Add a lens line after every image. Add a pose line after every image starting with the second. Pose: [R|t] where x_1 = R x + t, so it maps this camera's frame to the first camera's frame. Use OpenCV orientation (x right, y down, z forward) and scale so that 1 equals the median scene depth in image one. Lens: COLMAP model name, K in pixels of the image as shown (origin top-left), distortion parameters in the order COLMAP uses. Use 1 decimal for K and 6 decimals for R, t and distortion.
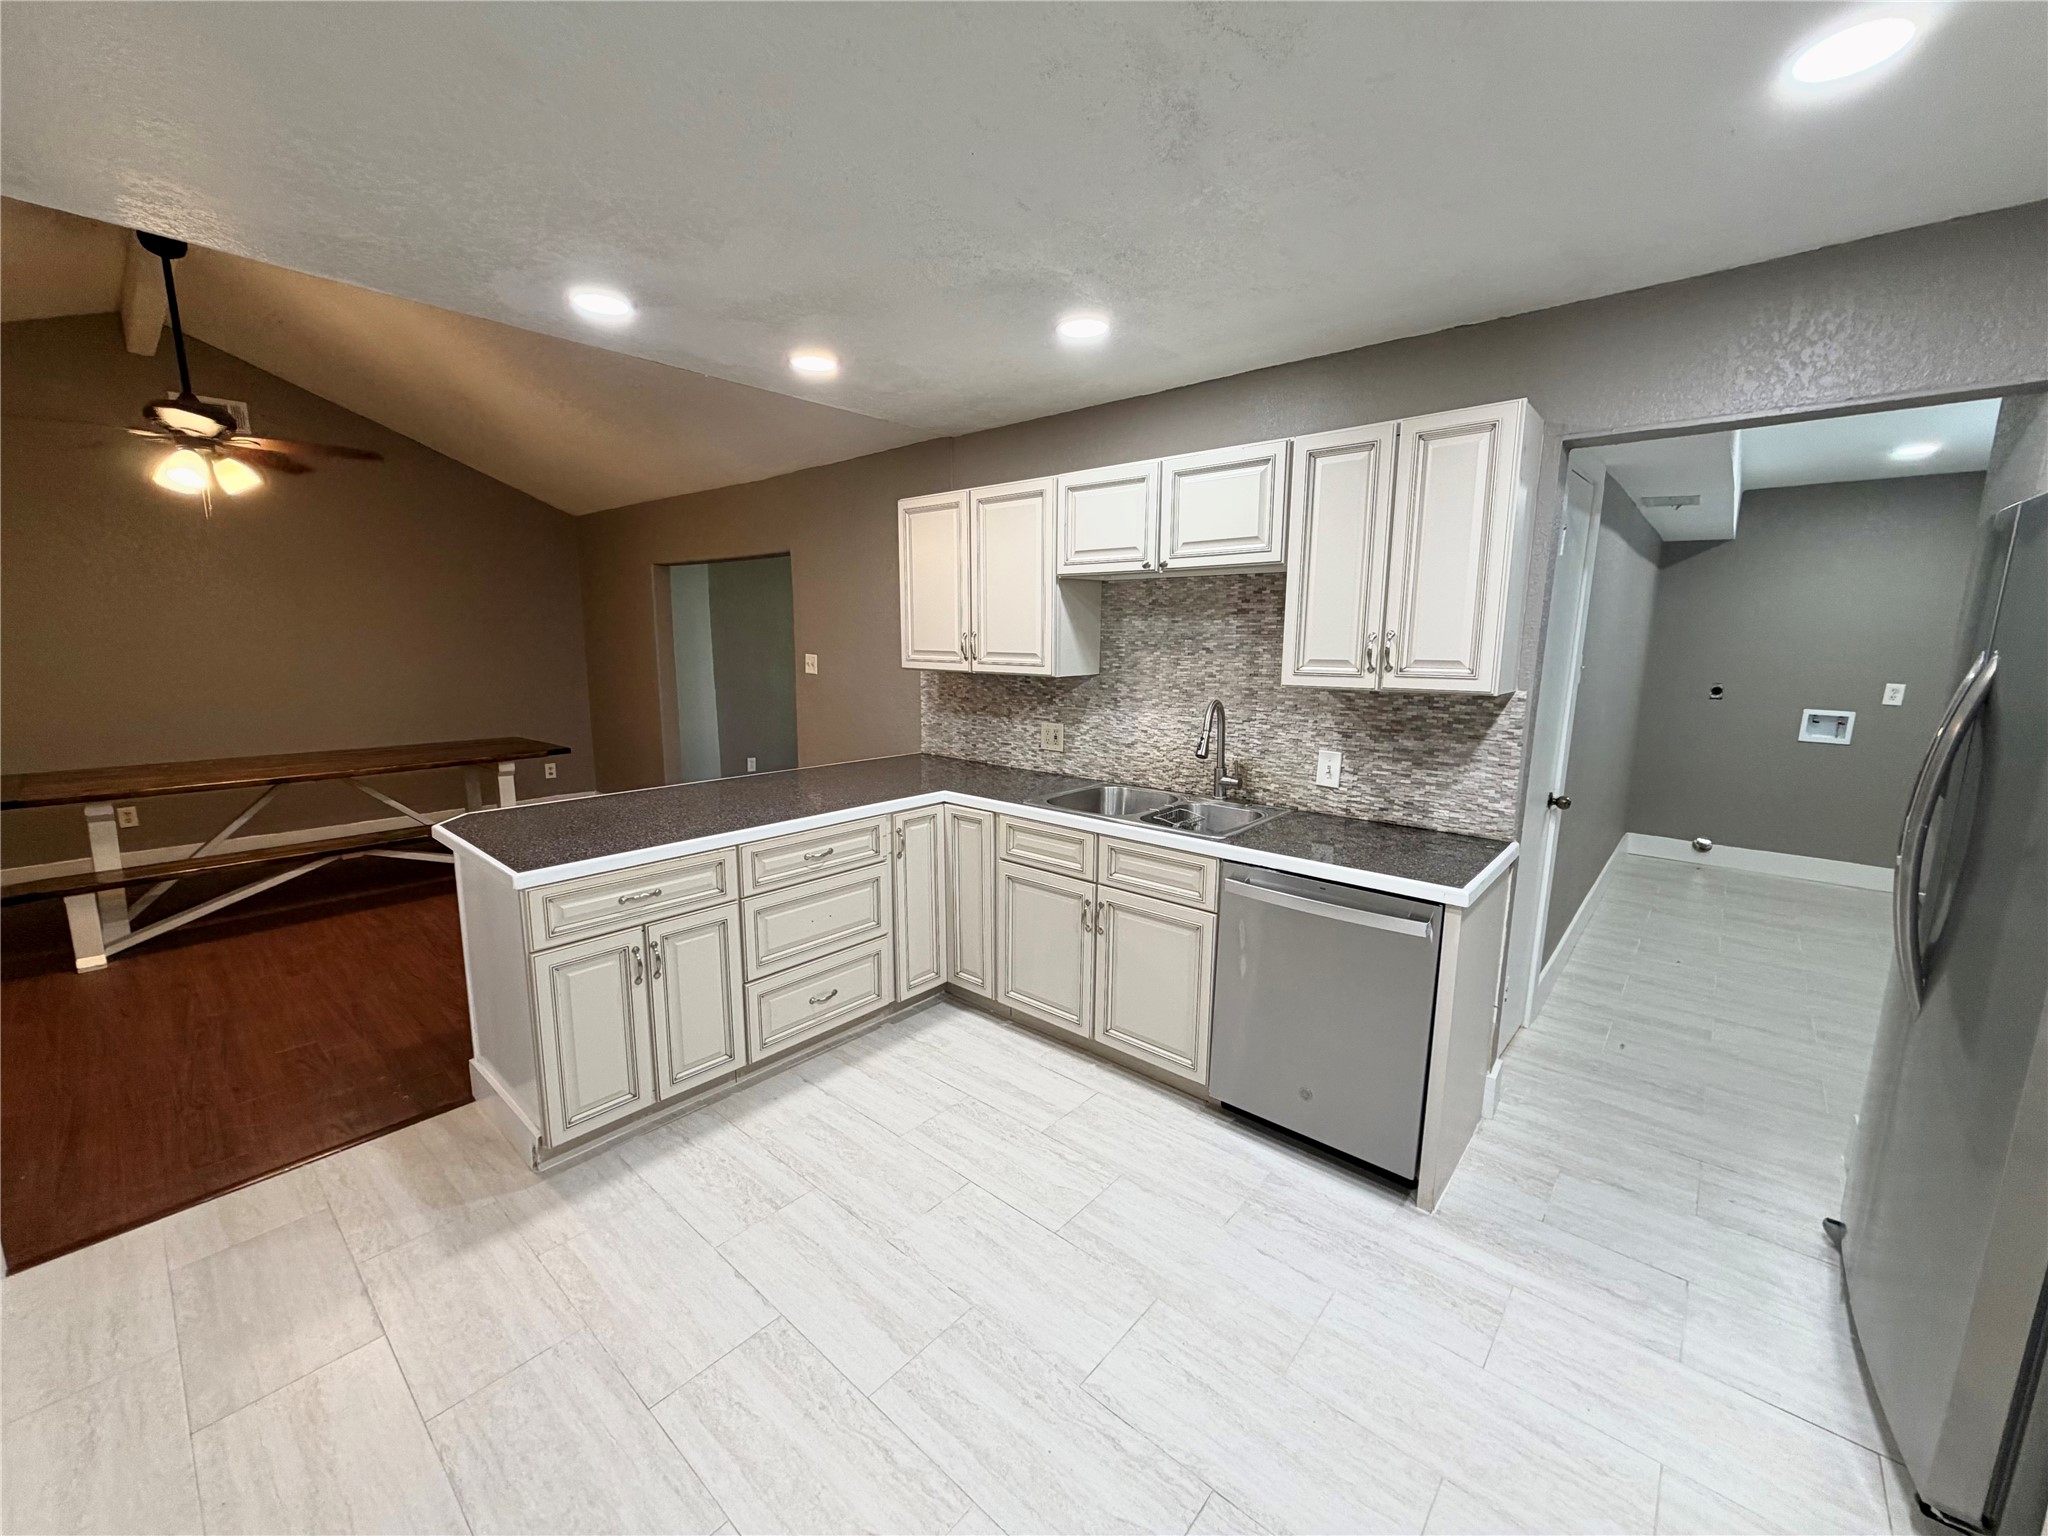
lens RADIAL K [[816.7, 0, 1017.8], [0, 816.7, 770.6], [0, 0, 1]] dist [-0.000200, 0.000238]
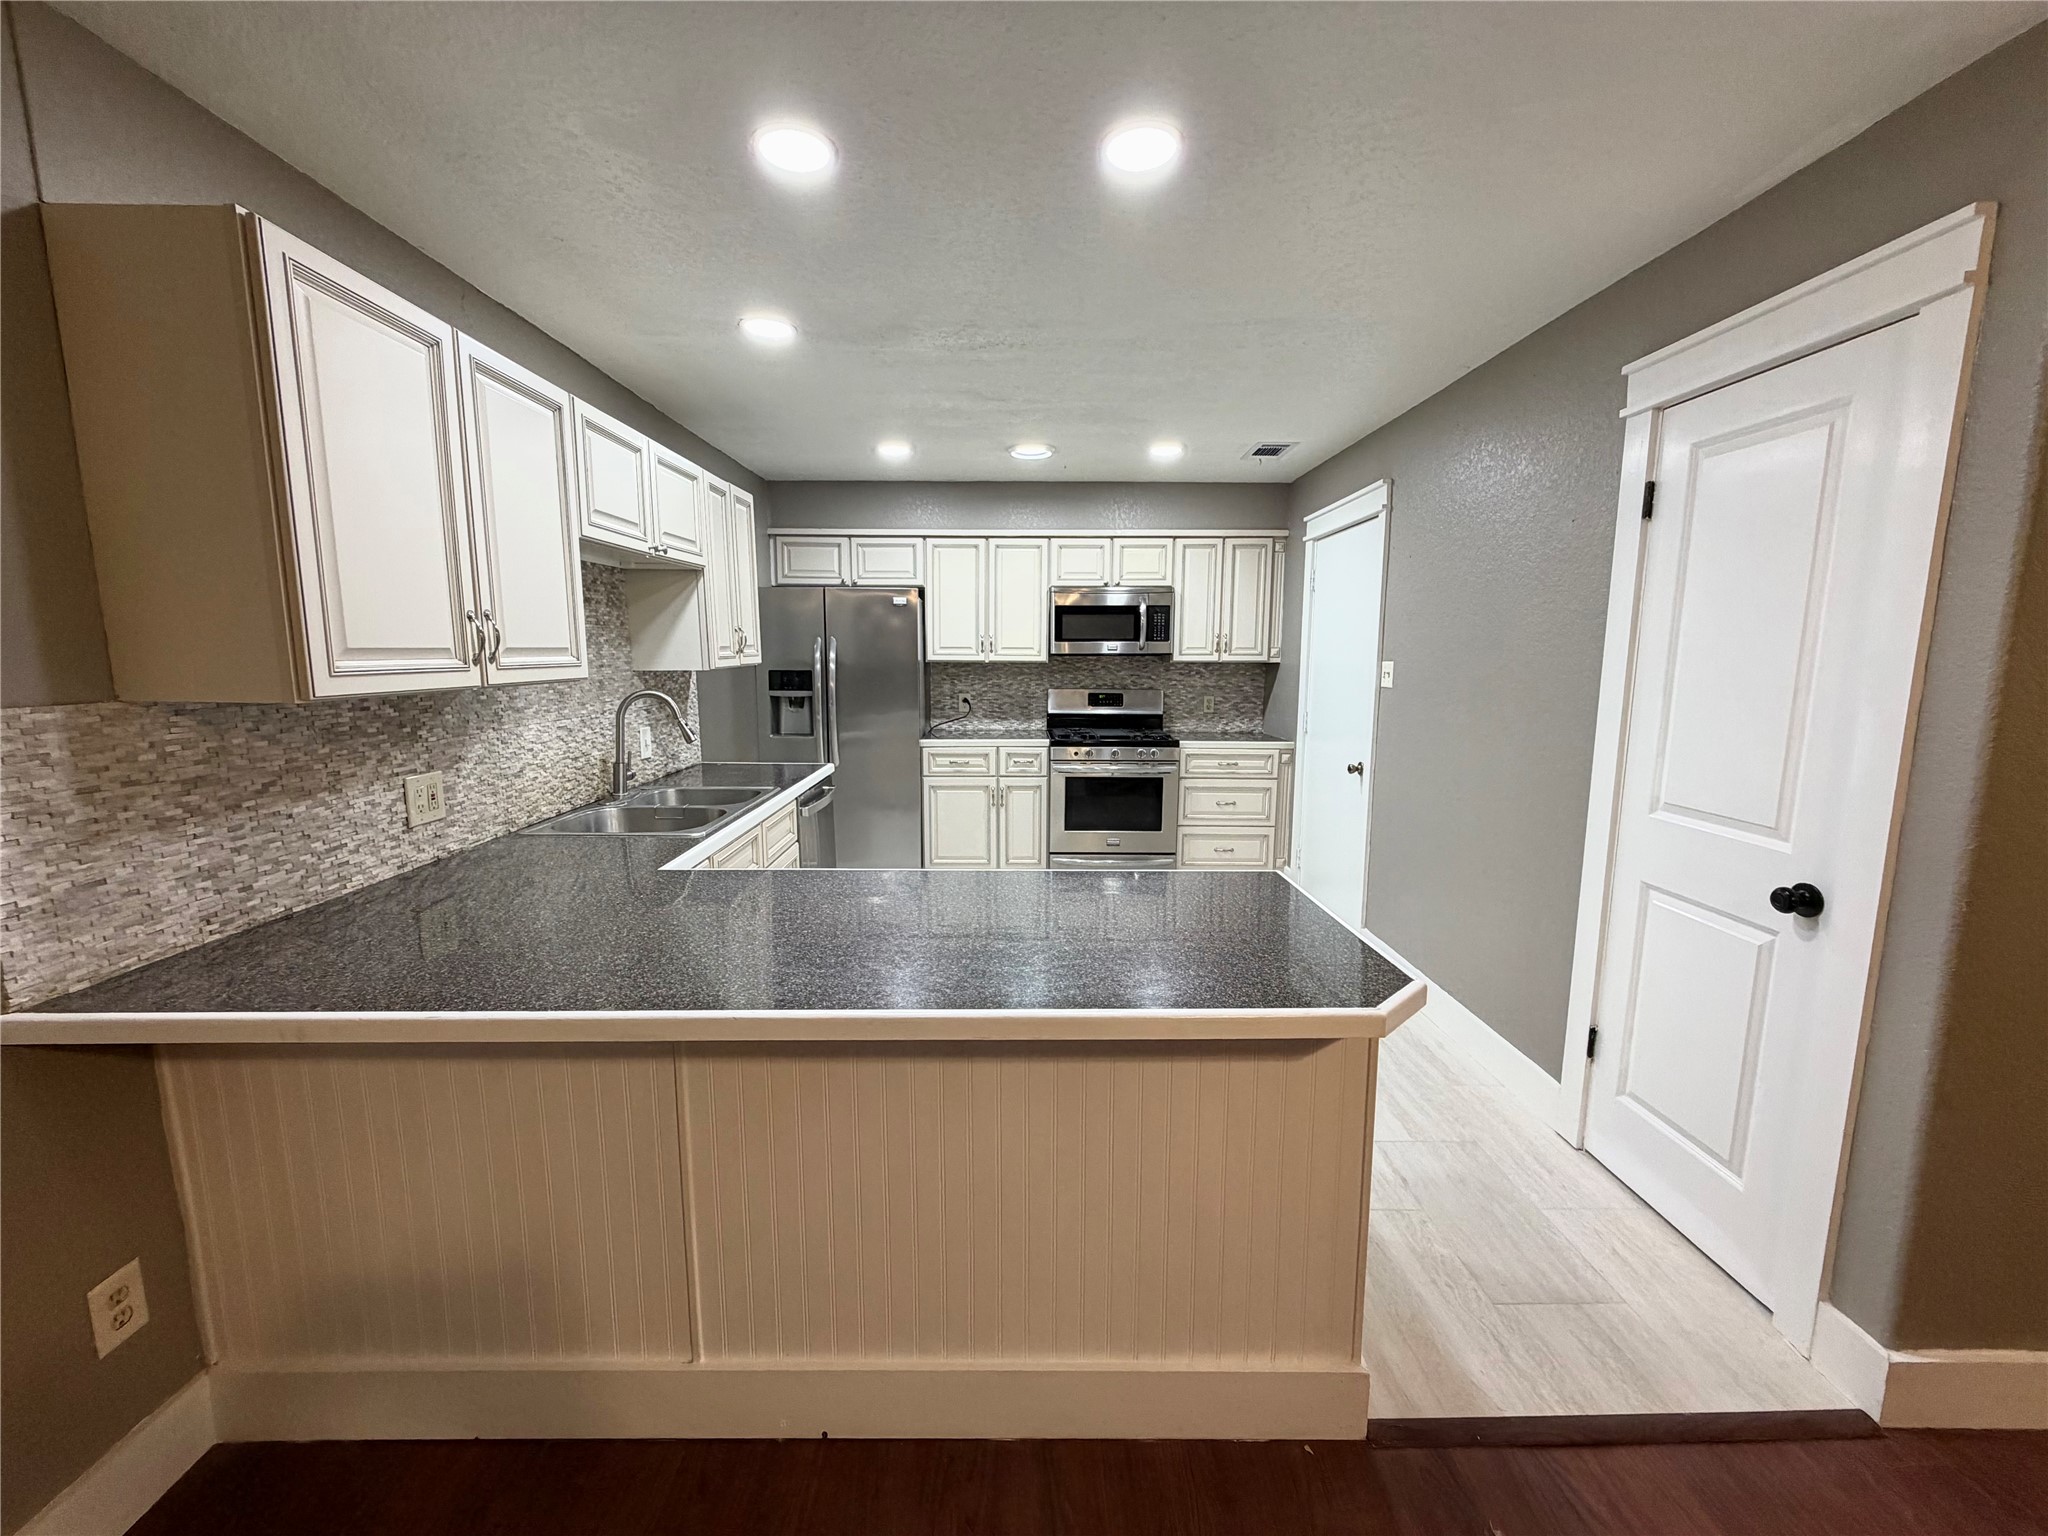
lens RADIAL K [[816.7, 0, 1019.5], [0, 816.7, 770.1], [0, 0, 1]] dist [-0.000200, 0.000238]
pose [[-0.665826, -0.118025, 0.736713, -0.759151], [0.118915, 0.958000, 0.260949, -0.186763], [-0.736570, 0.261353, -0.623827, 1.230204]]
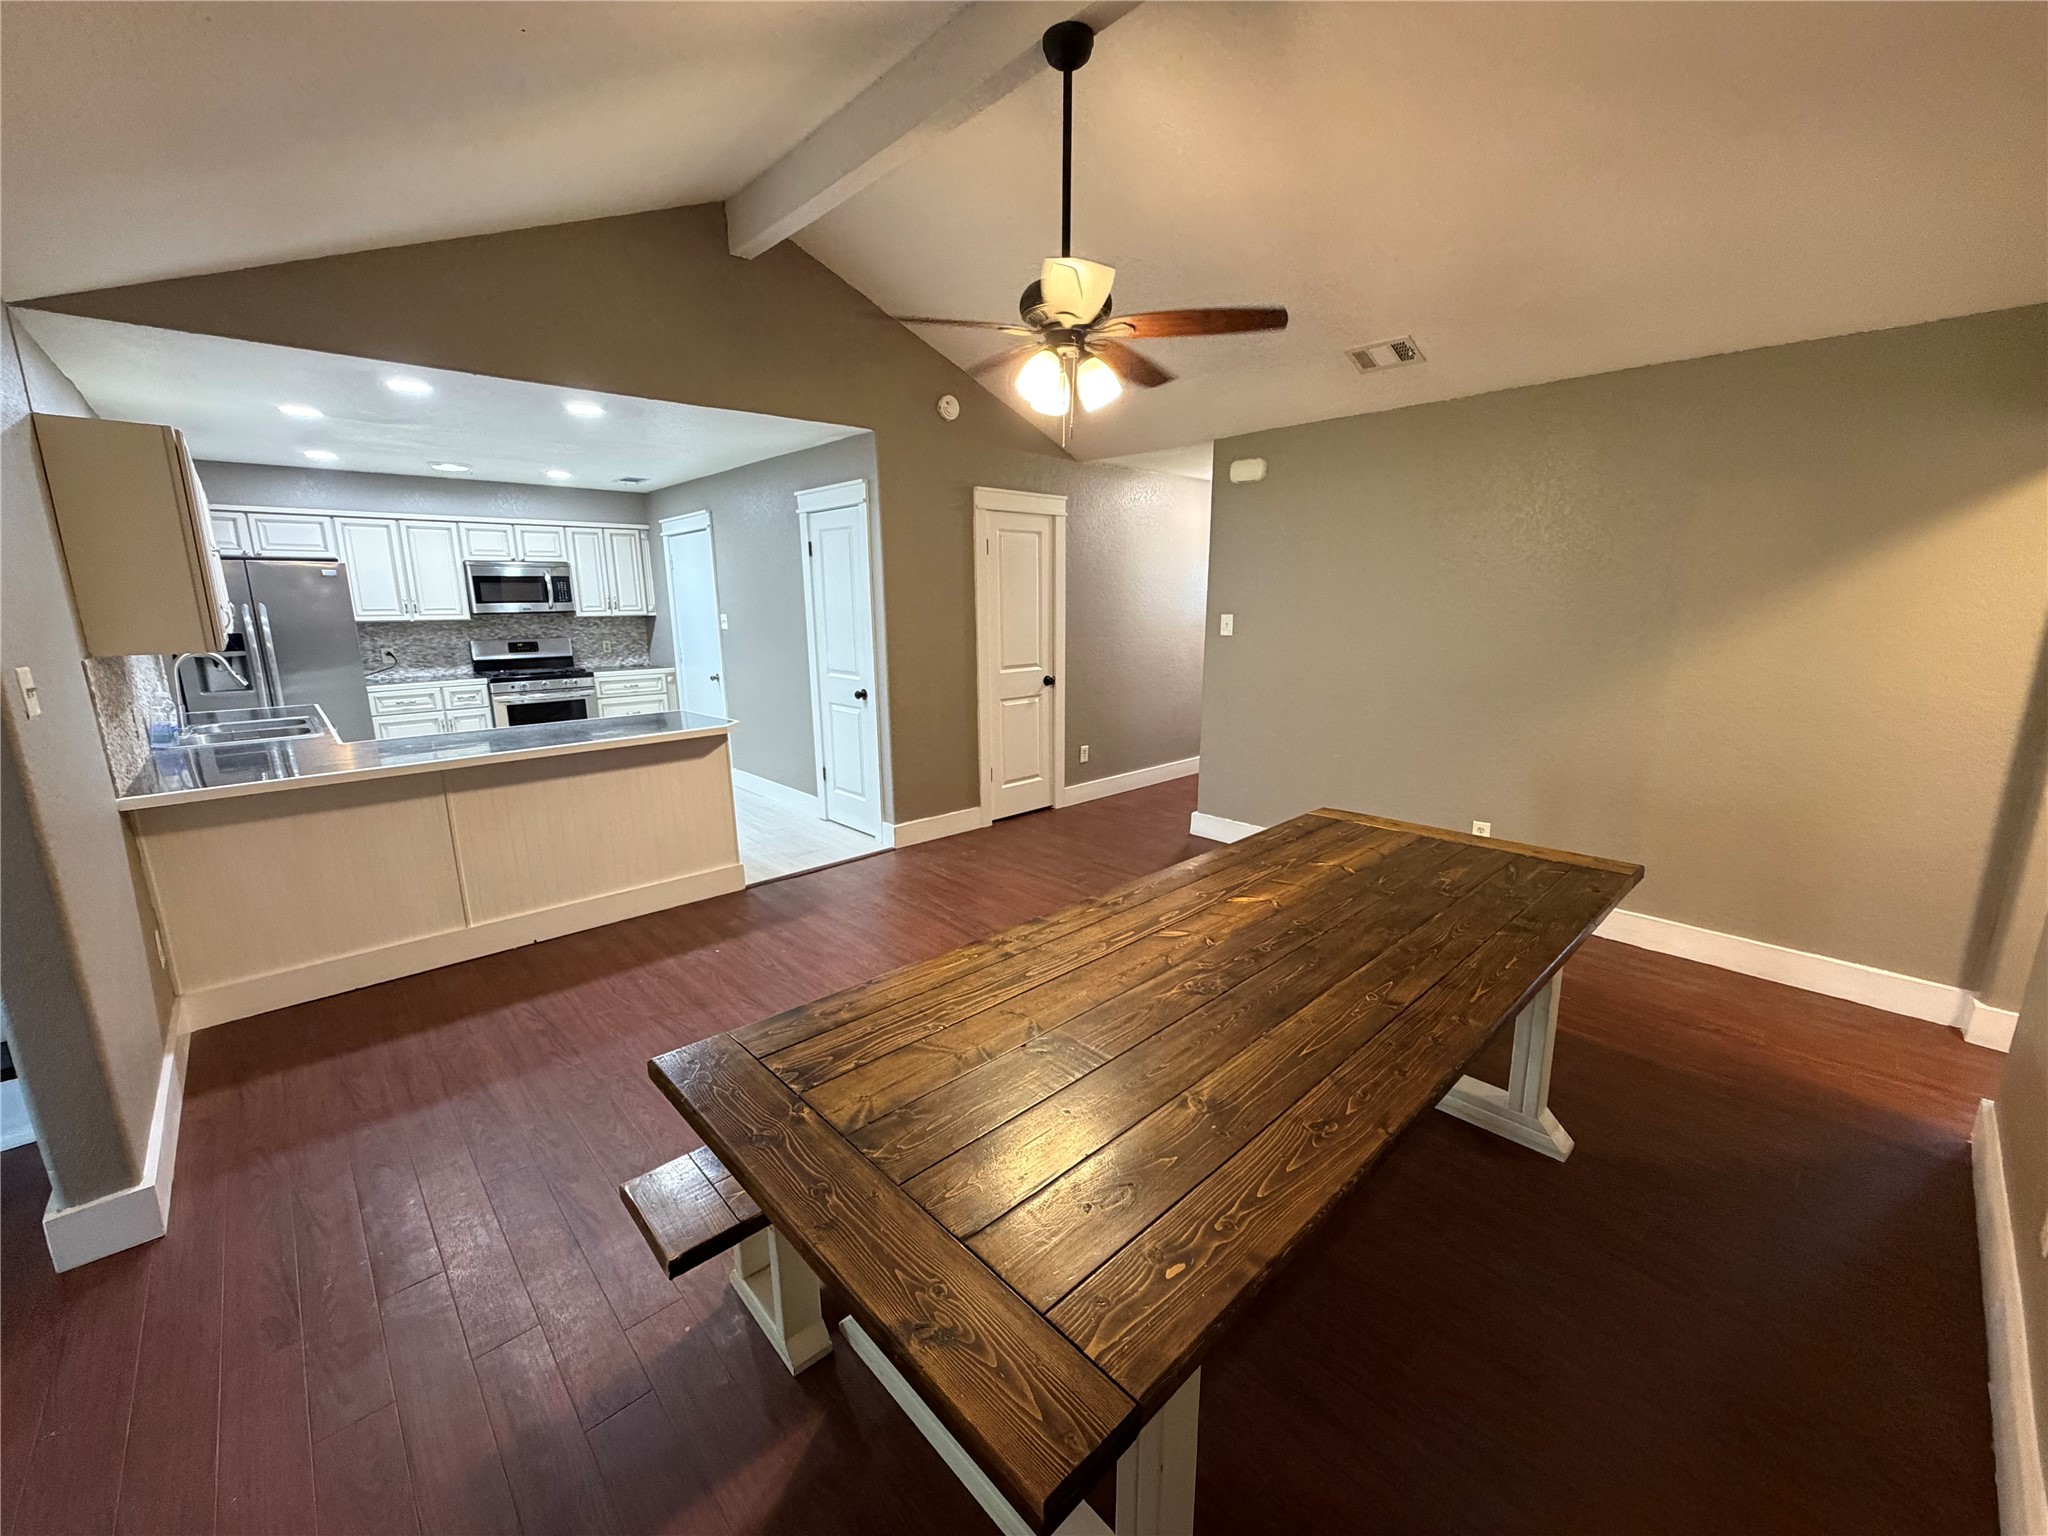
lens RADIAL K [[816.7, 0, 1017.3], [0, 816.7, 768.9], [0, 0, 1]] dist [-0.000200, 0.000238]
pose [[-0.994781, -0.021585, 0.099724, -1.191633], [0.017256, 0.927701, 0.372925, -0.365872], [-0.100564, 0.372700, -0.922487, 2.062387]]
